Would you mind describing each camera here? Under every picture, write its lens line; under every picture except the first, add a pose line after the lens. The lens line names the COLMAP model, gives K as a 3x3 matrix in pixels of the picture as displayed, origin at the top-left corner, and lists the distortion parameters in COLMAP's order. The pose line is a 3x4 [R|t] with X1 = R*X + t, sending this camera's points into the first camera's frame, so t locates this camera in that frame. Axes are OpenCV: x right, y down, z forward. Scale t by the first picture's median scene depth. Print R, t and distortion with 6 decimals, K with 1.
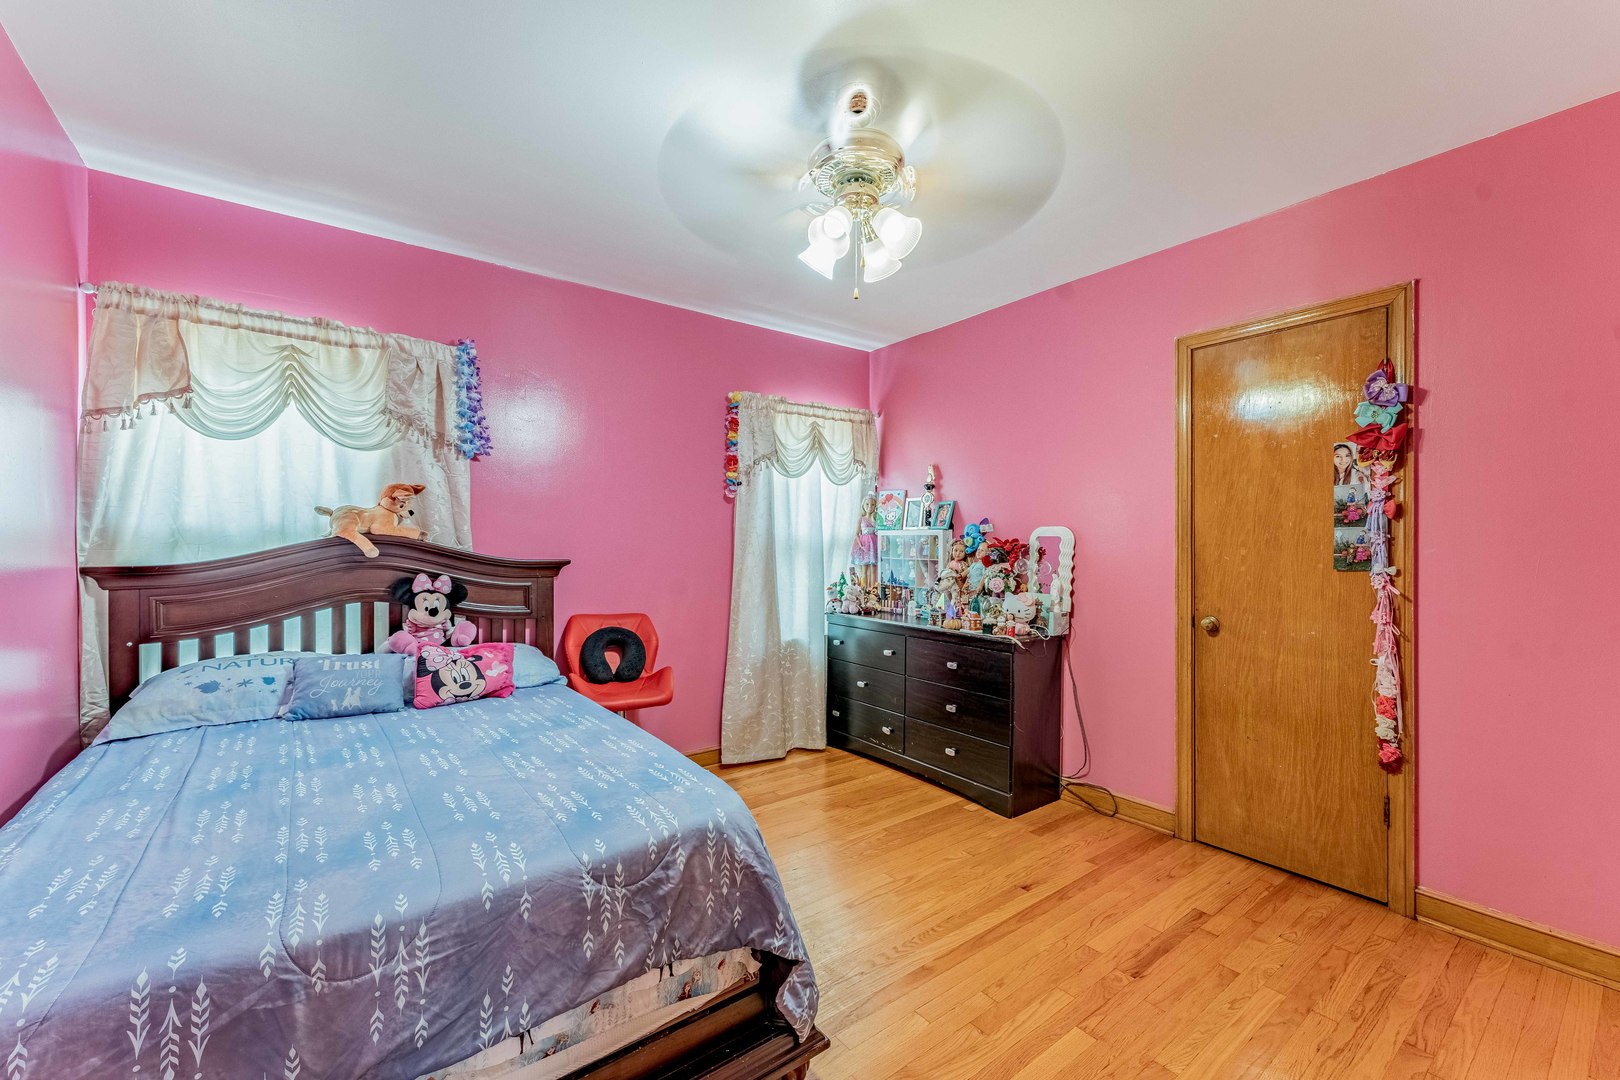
lens RADIAL K [[649.5, 0, 810.0], [0, 649.5, 540.0], [0, 0, 1]] dist [0.001681, 0.000195]
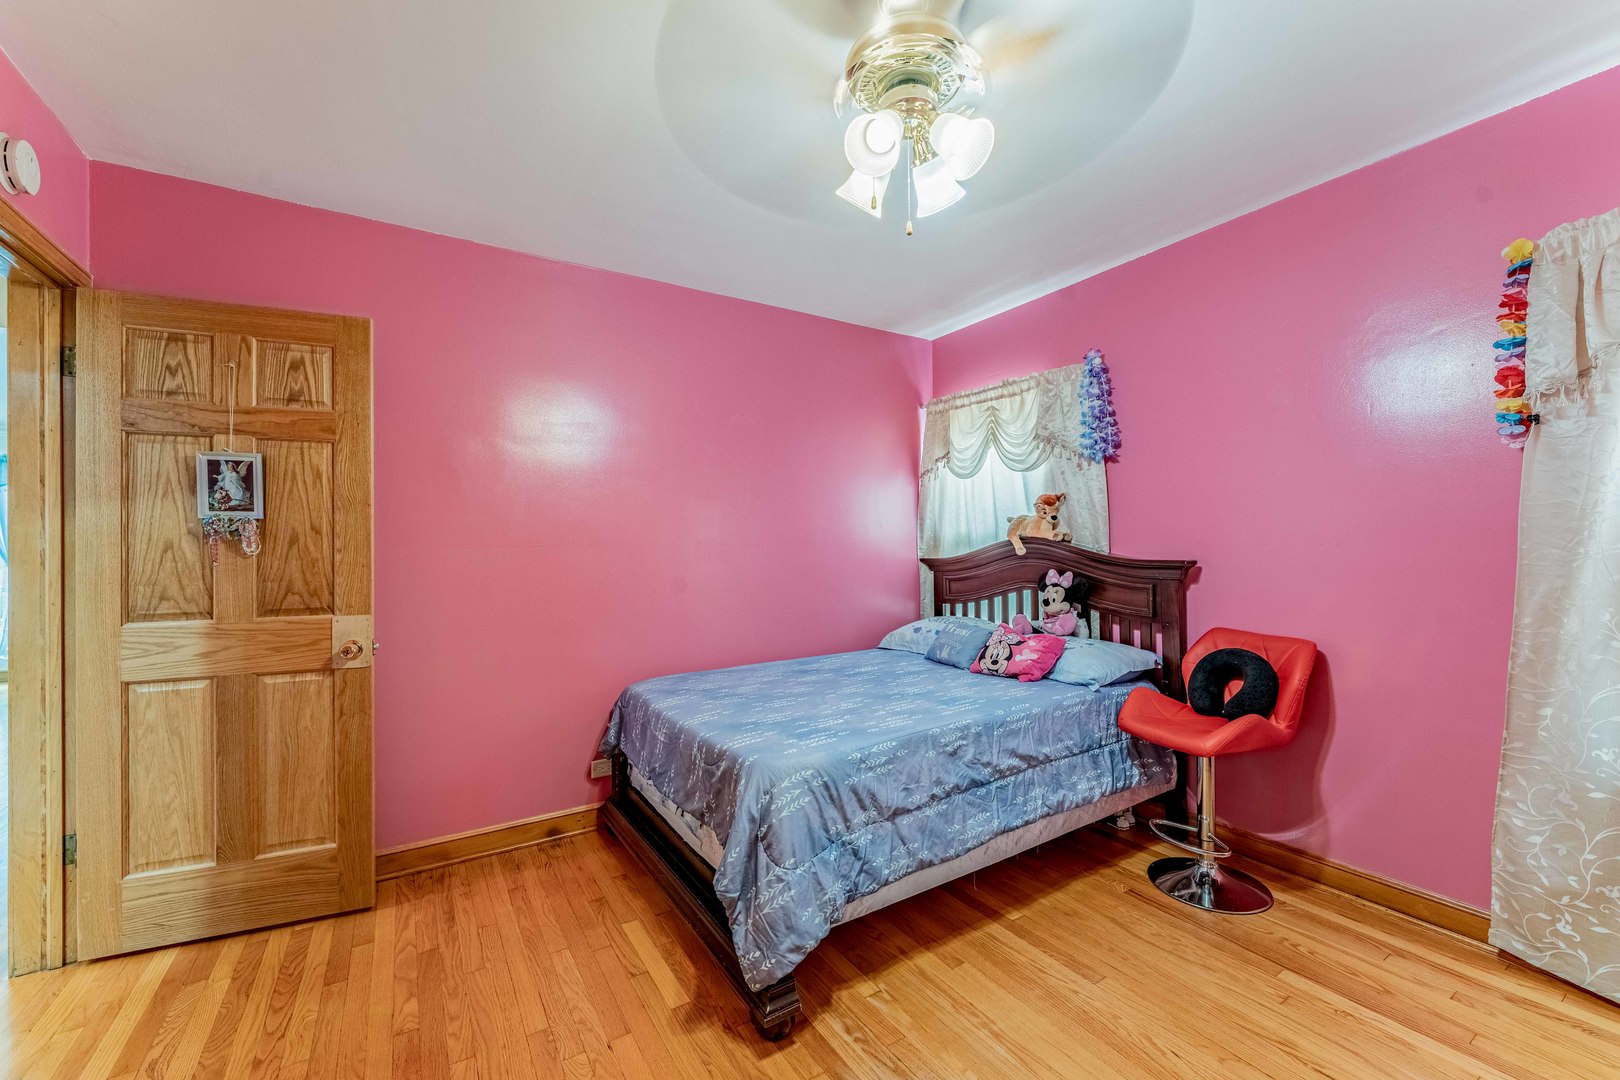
lens RADIAL K [[649.5, 0, 810.0], [0, 649.5, 540.0], [0, 0, 1]] dist [0.001681, 0.000195]
pose [[-0.085872, -0.011155, -0.996244, 0.657956], [0.017376, 0.999768, -0.012692, 0.006364], [0.996155, -0.018400, -0.085659, 0.719721]]
